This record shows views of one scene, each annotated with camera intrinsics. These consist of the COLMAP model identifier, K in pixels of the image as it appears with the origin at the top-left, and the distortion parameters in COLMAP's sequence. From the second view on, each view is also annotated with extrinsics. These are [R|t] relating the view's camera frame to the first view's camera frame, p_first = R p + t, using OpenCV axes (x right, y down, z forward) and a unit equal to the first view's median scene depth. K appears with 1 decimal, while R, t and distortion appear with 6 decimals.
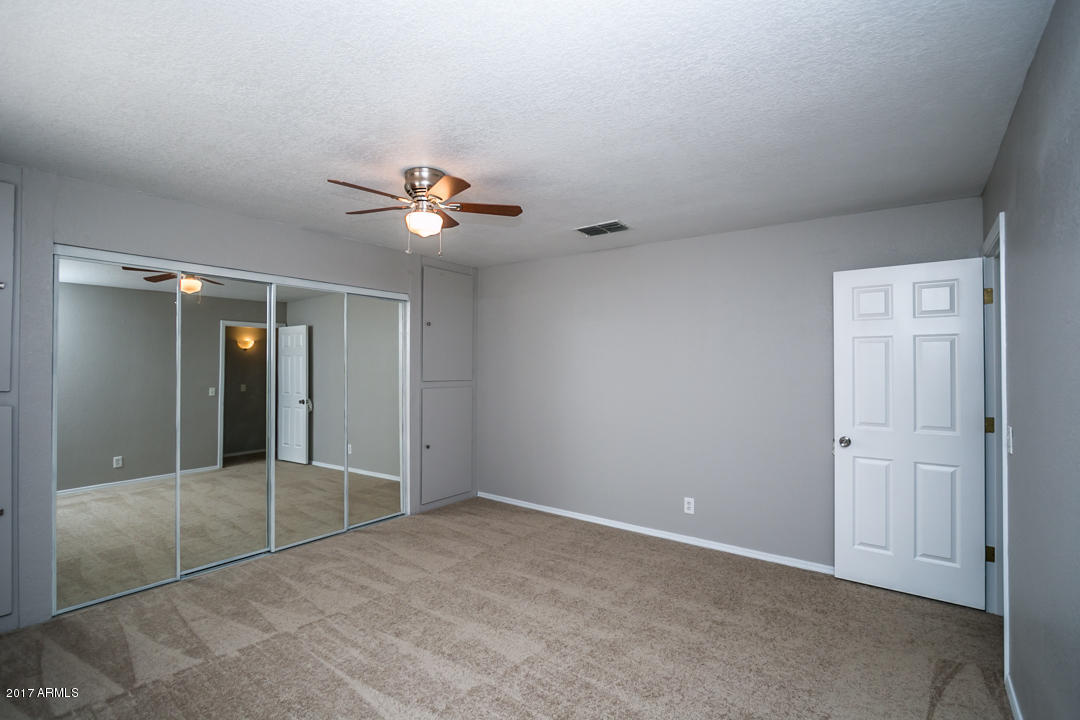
lens RADIAL K [[509.6, 0, 537.8], [0, 509.6, 373.8], [0, 0, 1]] dist [-0.012711, -0.000404]
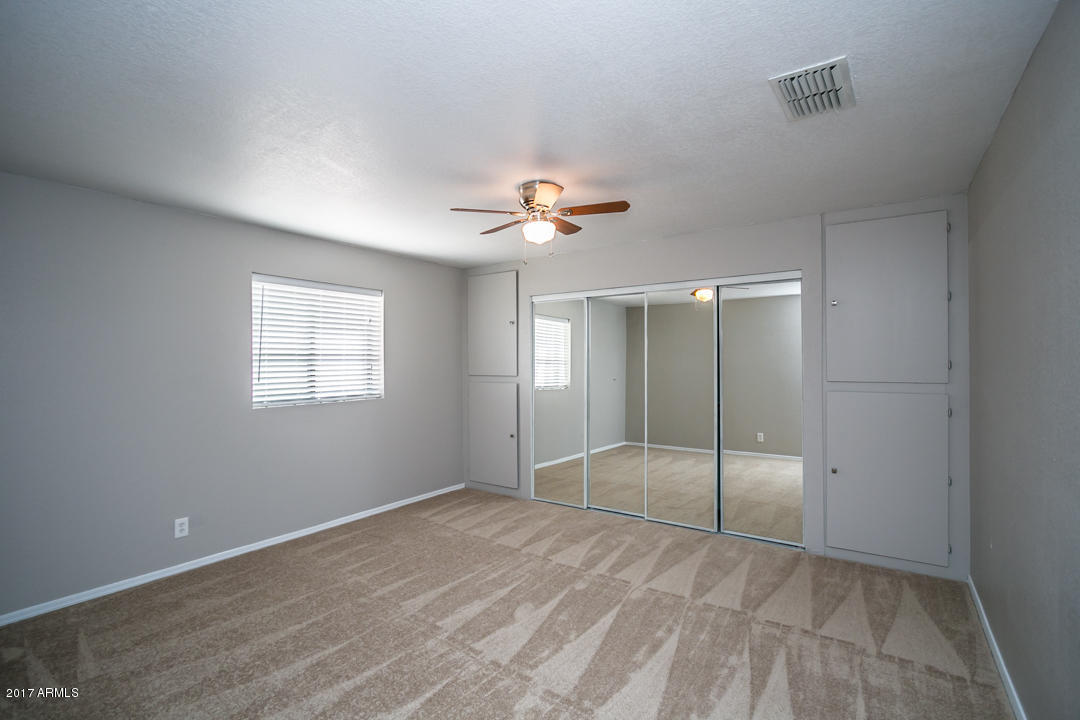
lens RADIAL K [[509.6, 0, 537.8], [0, 509.6, 373.8], [0, 0, 1]] dist [-0.012711, -0.000404]
pose [[0.031710, 0.022520, -0.999243, 0.653801], [-0.017009, 0.999614, 0.021988, -0.006291], [0.999352, 0.016299, 0.032081, 0.725593]]
